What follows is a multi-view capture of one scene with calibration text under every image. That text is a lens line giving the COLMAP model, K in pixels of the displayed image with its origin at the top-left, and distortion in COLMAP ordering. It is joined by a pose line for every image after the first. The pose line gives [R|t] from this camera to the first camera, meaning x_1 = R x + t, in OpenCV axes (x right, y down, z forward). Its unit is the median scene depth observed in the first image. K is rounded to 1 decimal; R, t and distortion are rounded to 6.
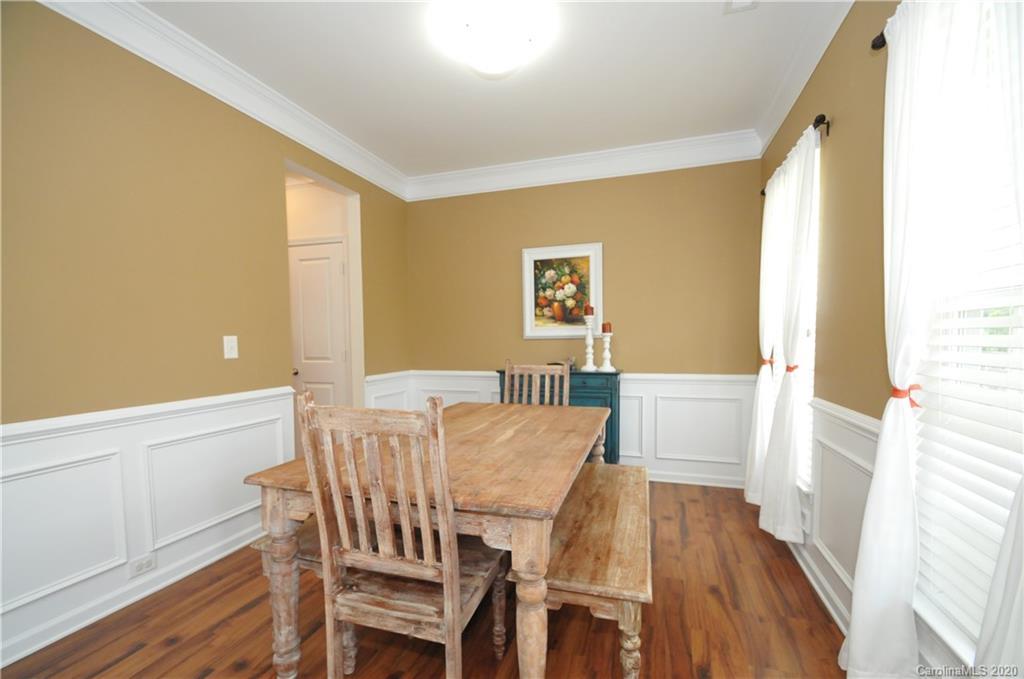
lens RADIAL K [[449.1, 0, 512.2], [0, 449.1, 364.1], [0, 0, 1]] dist [0.001553, -0.007526]
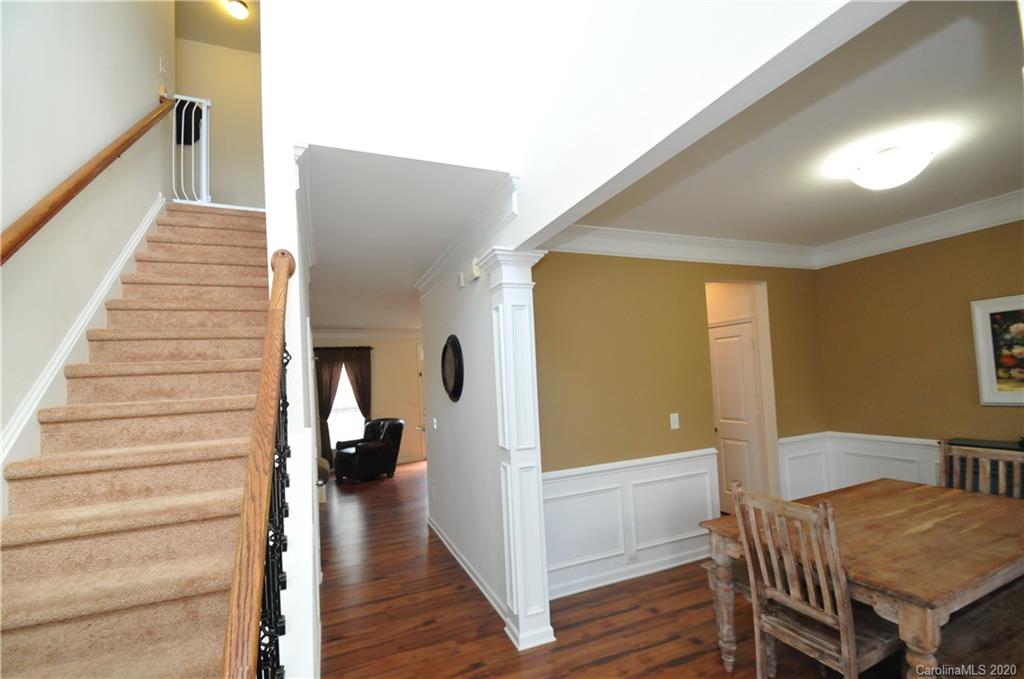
lens RADIAL K [[449.1, 0, 504.0], [0, 449.1, 361.8], [0, 0, 1]] dist [0.001553, -0.007526]
pose [[0.647204, -0.053237, -0.760455, 0.220119], [0.005531, 0.997860, -0.065150, -0.221561], [0.762296, 0.037959, 0.646114, -0.607960]]
